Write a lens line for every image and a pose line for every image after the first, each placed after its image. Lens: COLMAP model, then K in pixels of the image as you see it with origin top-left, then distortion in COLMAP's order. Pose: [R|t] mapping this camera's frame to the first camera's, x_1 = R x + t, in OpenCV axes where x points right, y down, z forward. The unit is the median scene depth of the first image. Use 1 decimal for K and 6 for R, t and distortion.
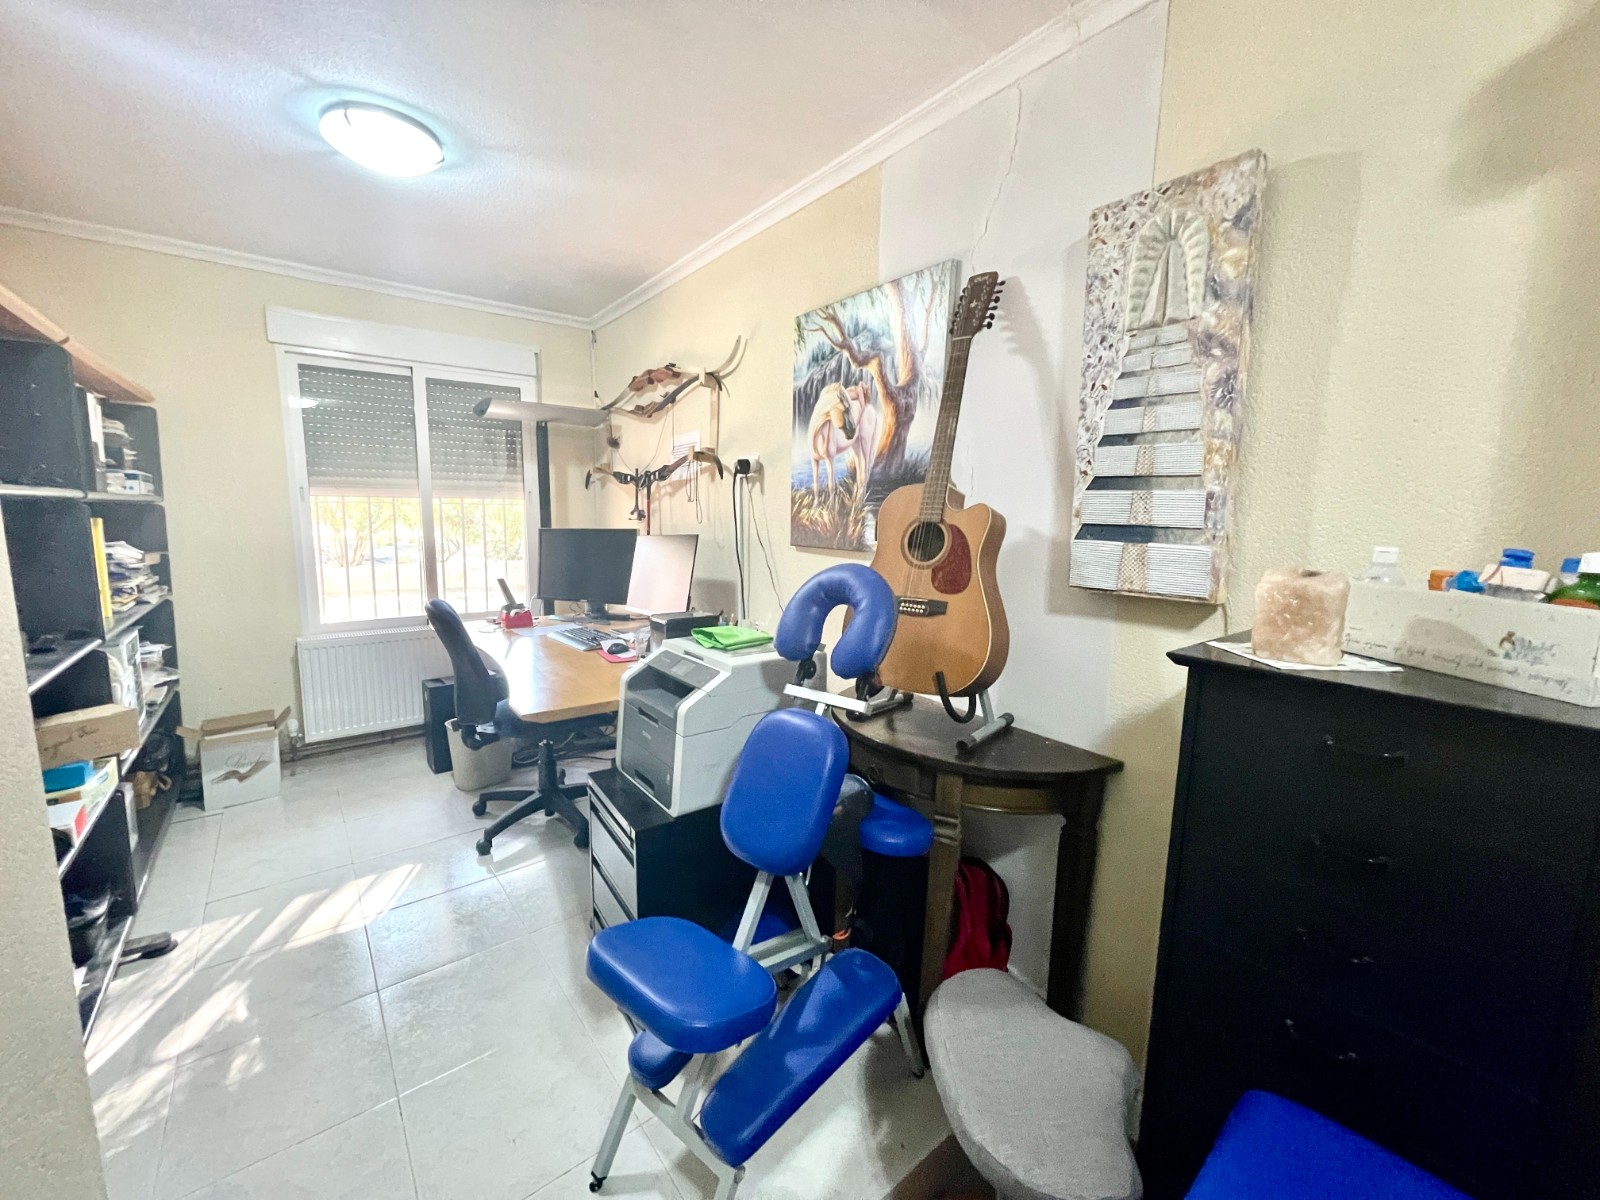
lens RADIAL K [[651.7, 0, 800.3], [0, 651.7, 597.2], [0, 0, 1]] dist [0.000454, 0.000574]
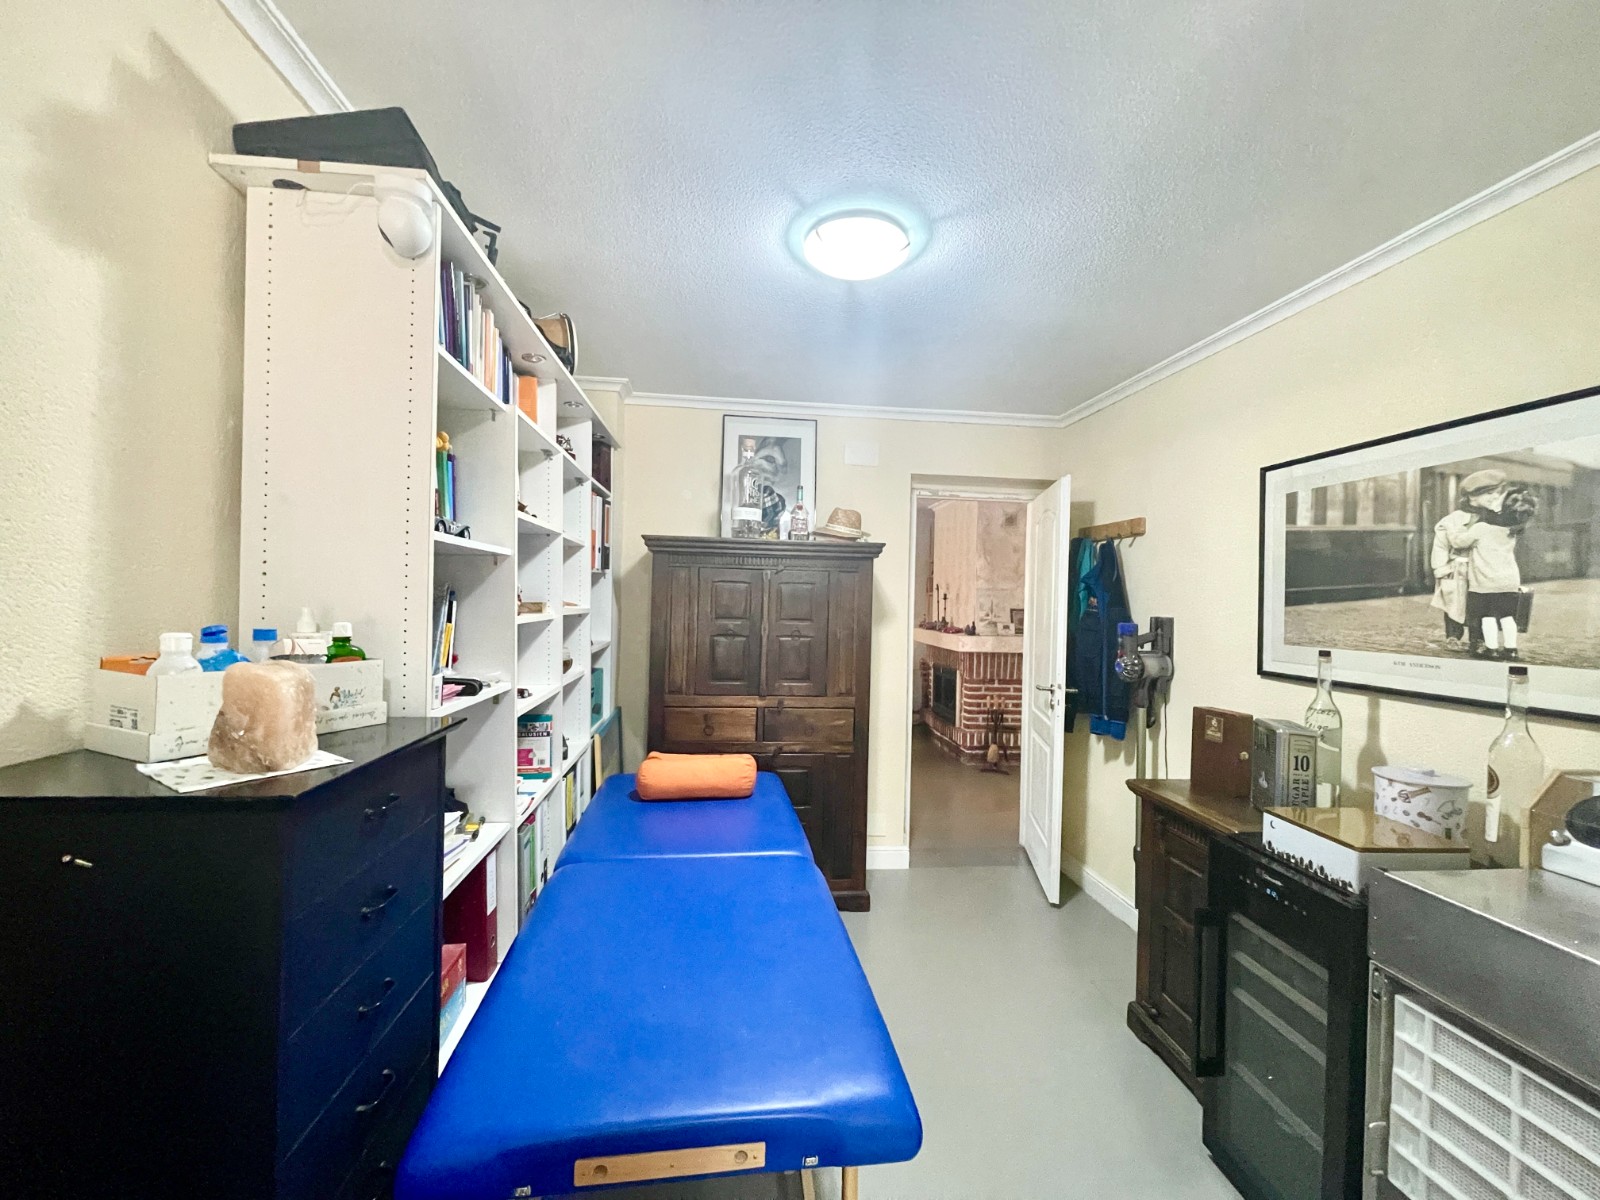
lens RADIAL K [[651.7, 0, 799.6], [0, 651.7, 602.4], [0, 0, 1]] dist [0.000454, 0.000574]
pose [[-0.856800, -0.037072, 0.514315, -0.351606], [0.038984, 0.989901, 0.136295, -0.253526], [-0.514173, 0.136827, -0.846702, 1.597036]]
